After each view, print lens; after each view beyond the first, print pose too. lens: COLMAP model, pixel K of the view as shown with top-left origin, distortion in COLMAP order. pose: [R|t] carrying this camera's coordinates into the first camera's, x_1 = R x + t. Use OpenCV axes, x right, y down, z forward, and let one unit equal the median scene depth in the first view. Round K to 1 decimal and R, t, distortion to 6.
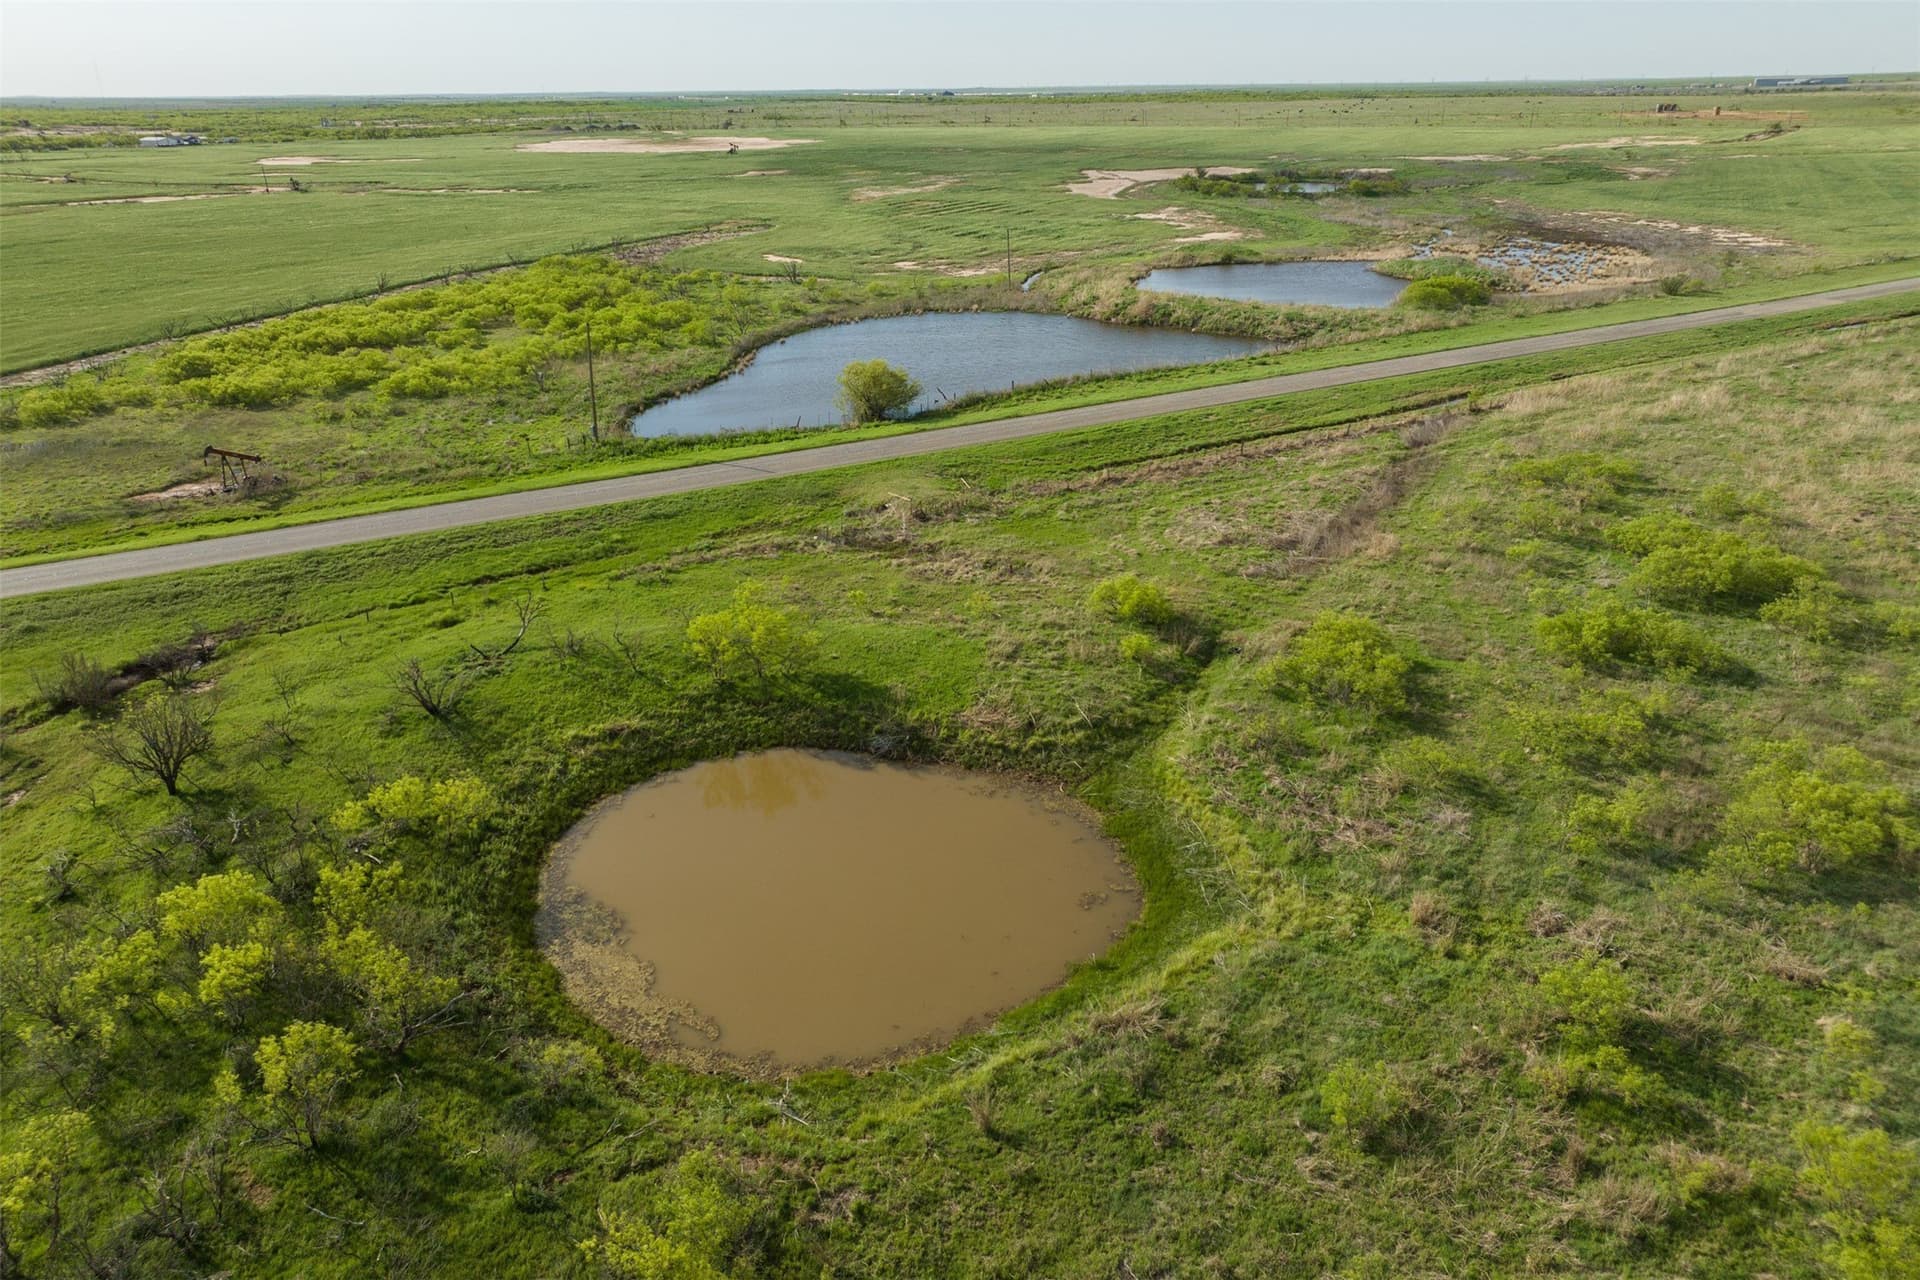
lens RADIAL K [[1303.7, 0, 955.8], [0, 1303.7, 641.0], [0, 0, 1]] dist [0.002984, 0.014359]
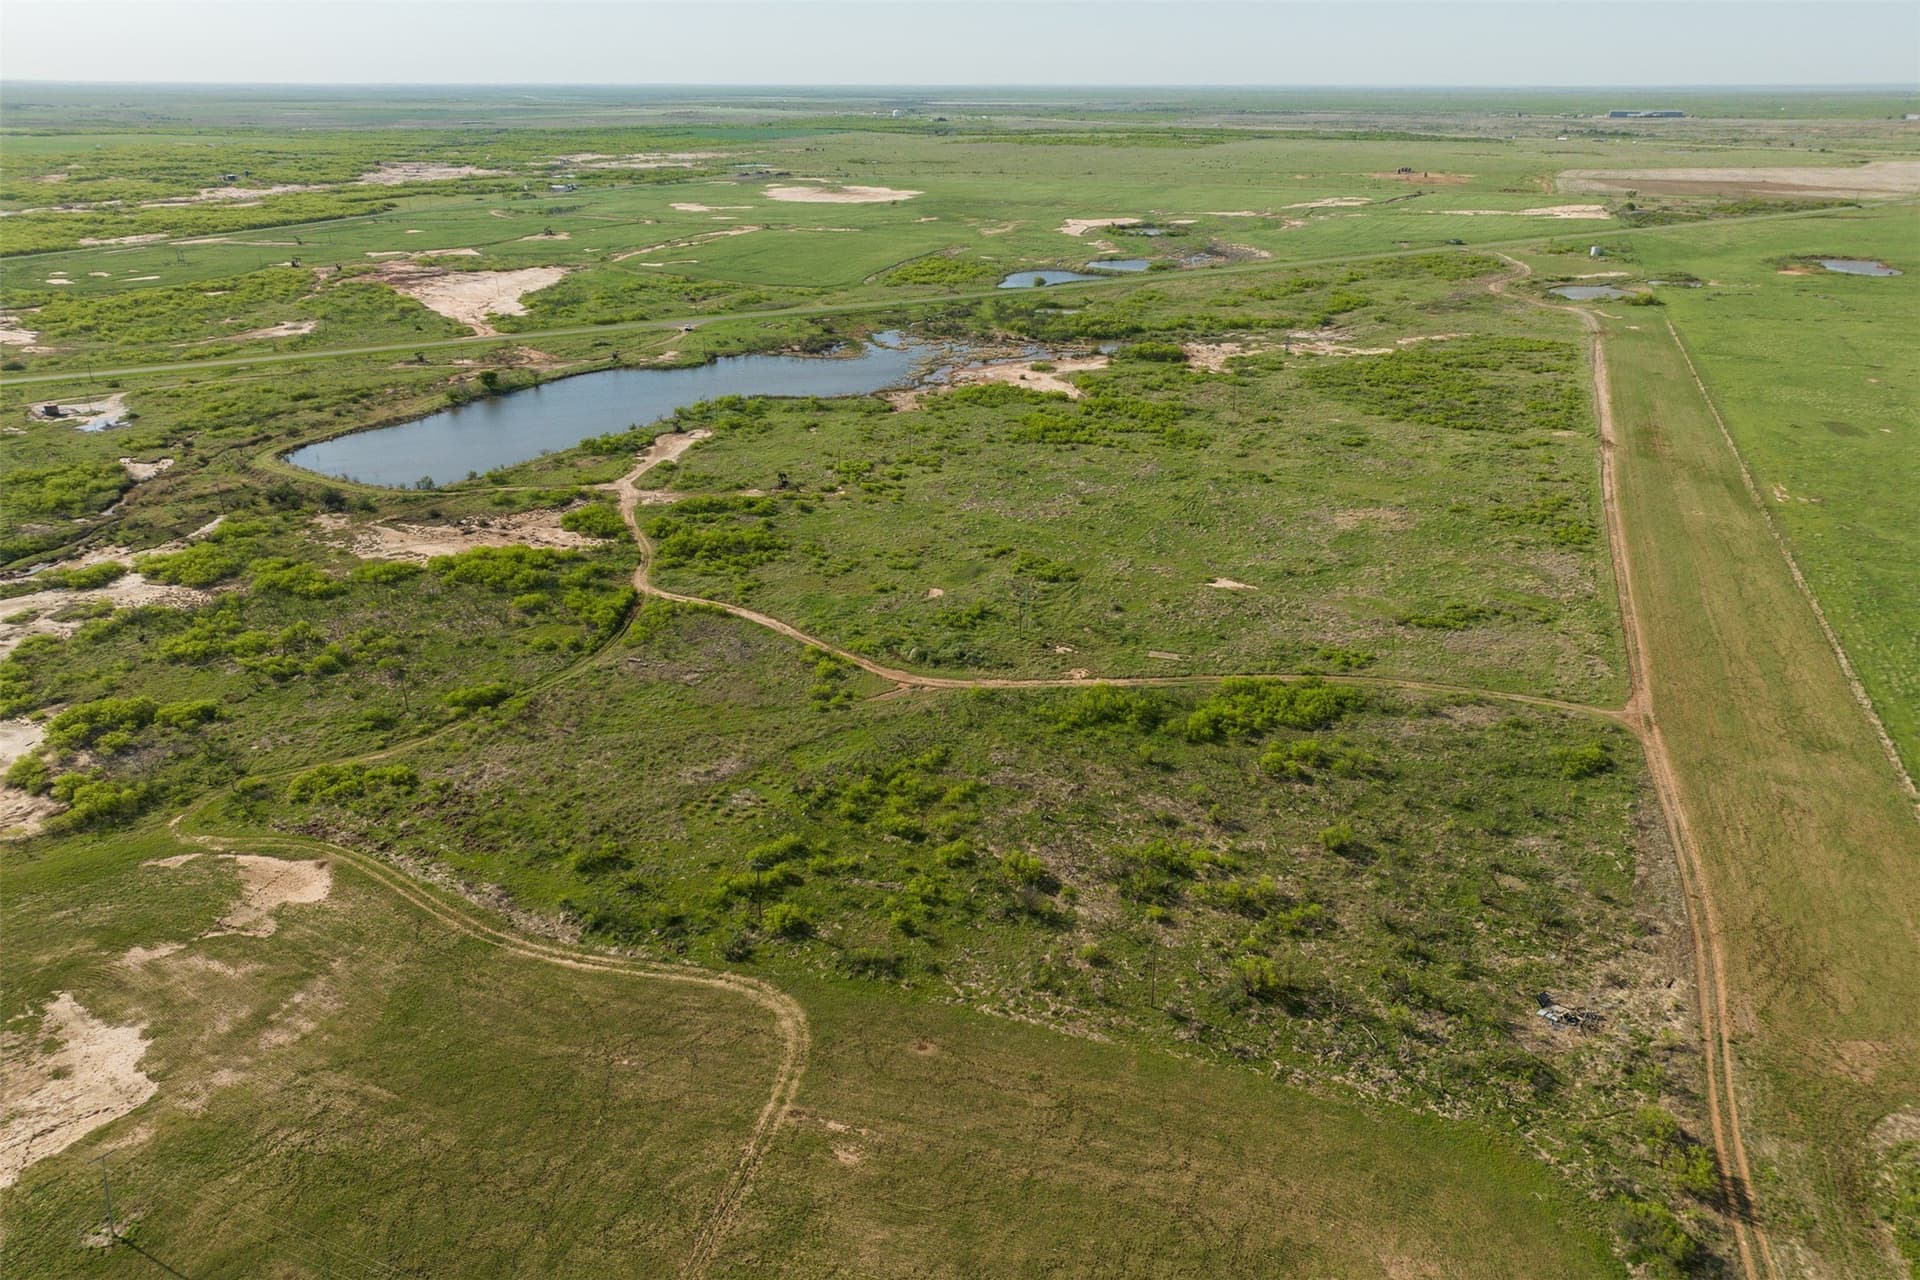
lens RADIAL K [[1303.7, 0, 958.3], [0, 1303.7, 639.1], [0, 0, 1]] dist [0.002984, 0.014359]
pose [[0.999423, 0.002931, 0.033828, -0.836866], [-0.003054, 0.999989, 0.003580, 1.872349], [-0.033817, -0.003682, 0.999421, -6.489238]]
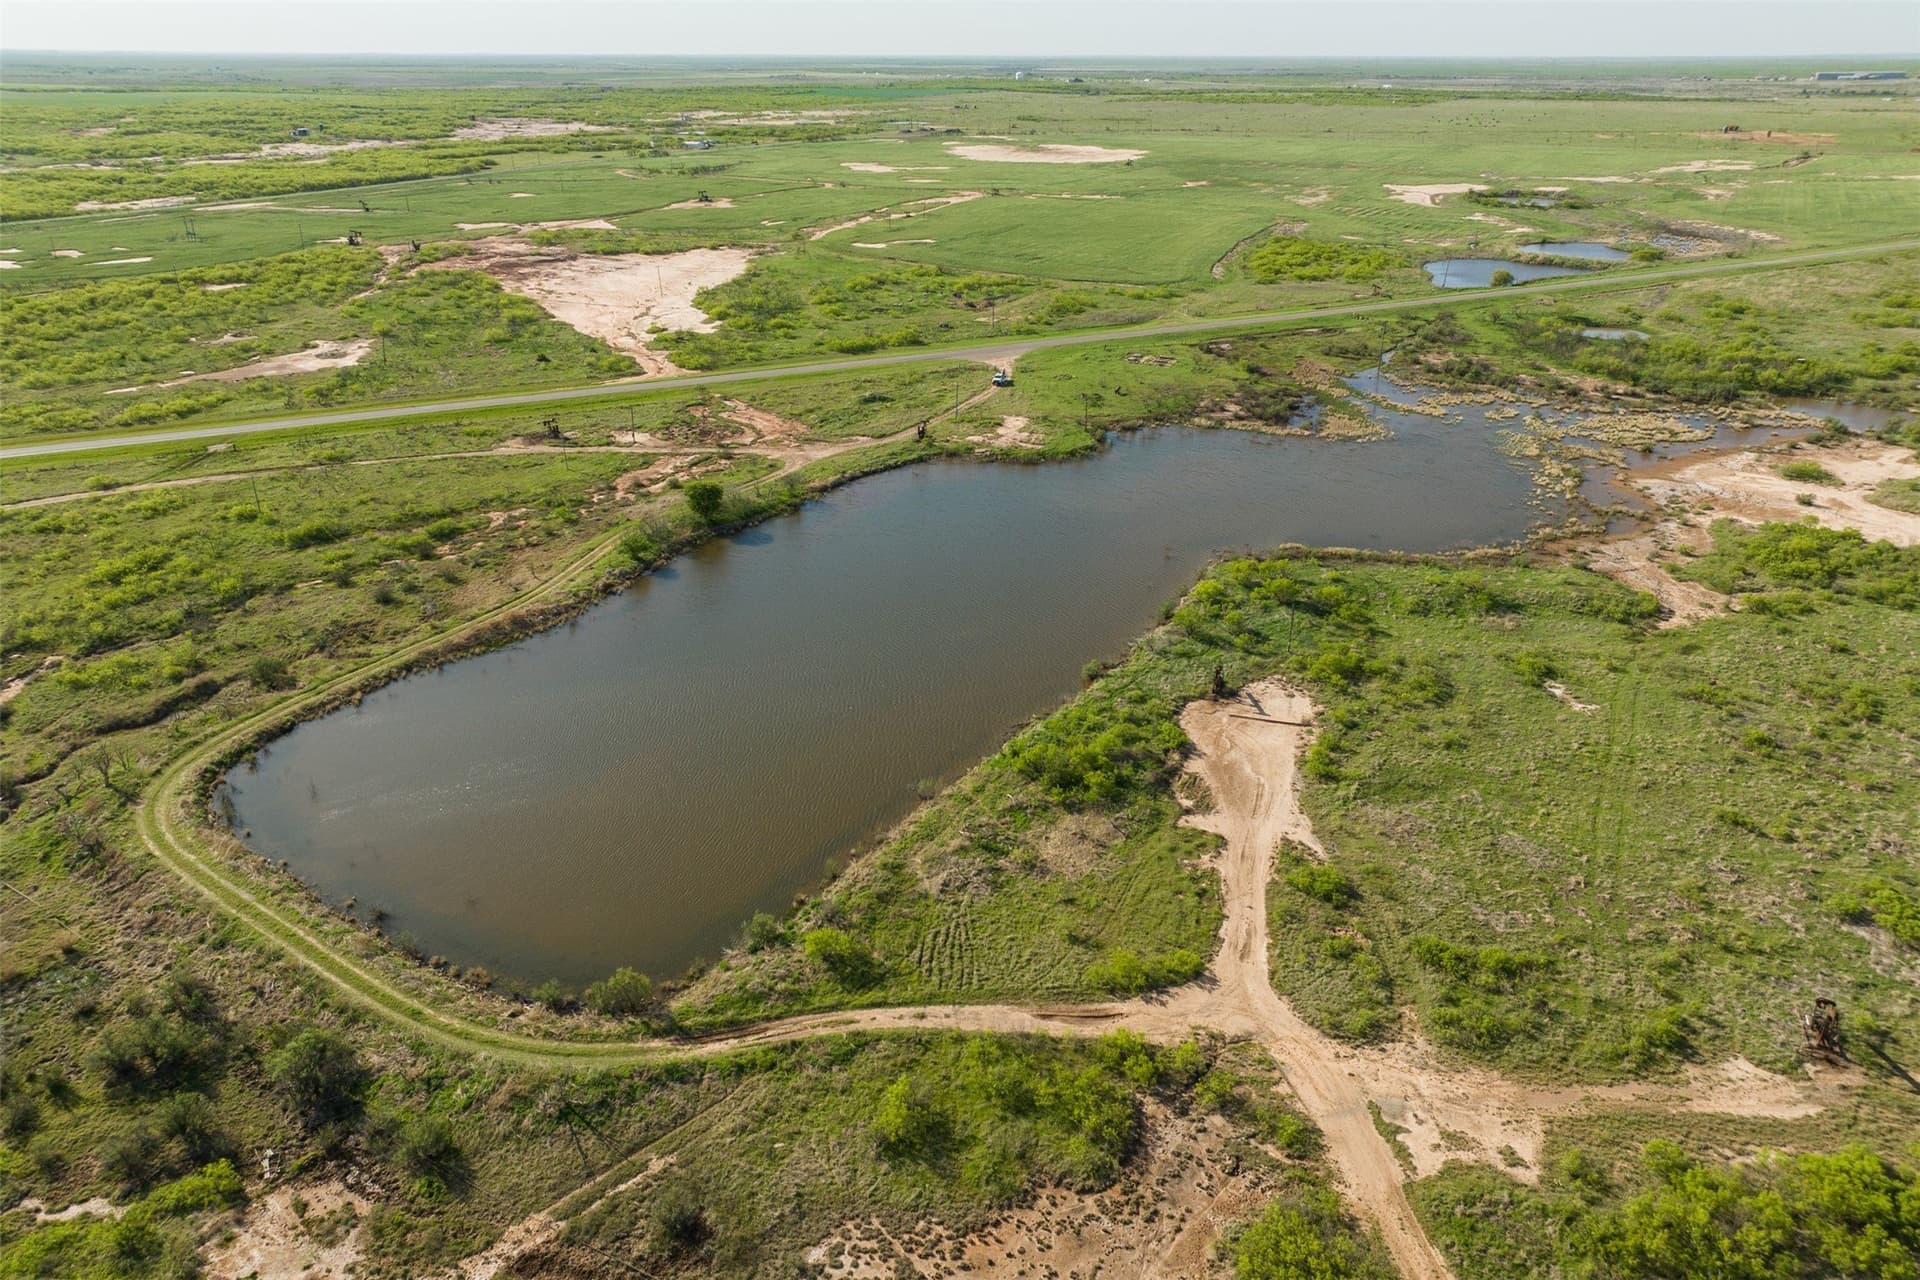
lens RADIAL K [[1303.7, 0, 955.0], [0, 1303.7, 643.3], [0, 0, 1]] dist [0.002984, 0.014359]
pose [[0.999310, 0.028801, -0.023457, -2.002455], [-0.028206, 0.999282, 0.025293, 1.053047], [0.024169, -0.024614, 0.999405, -3.653126]]
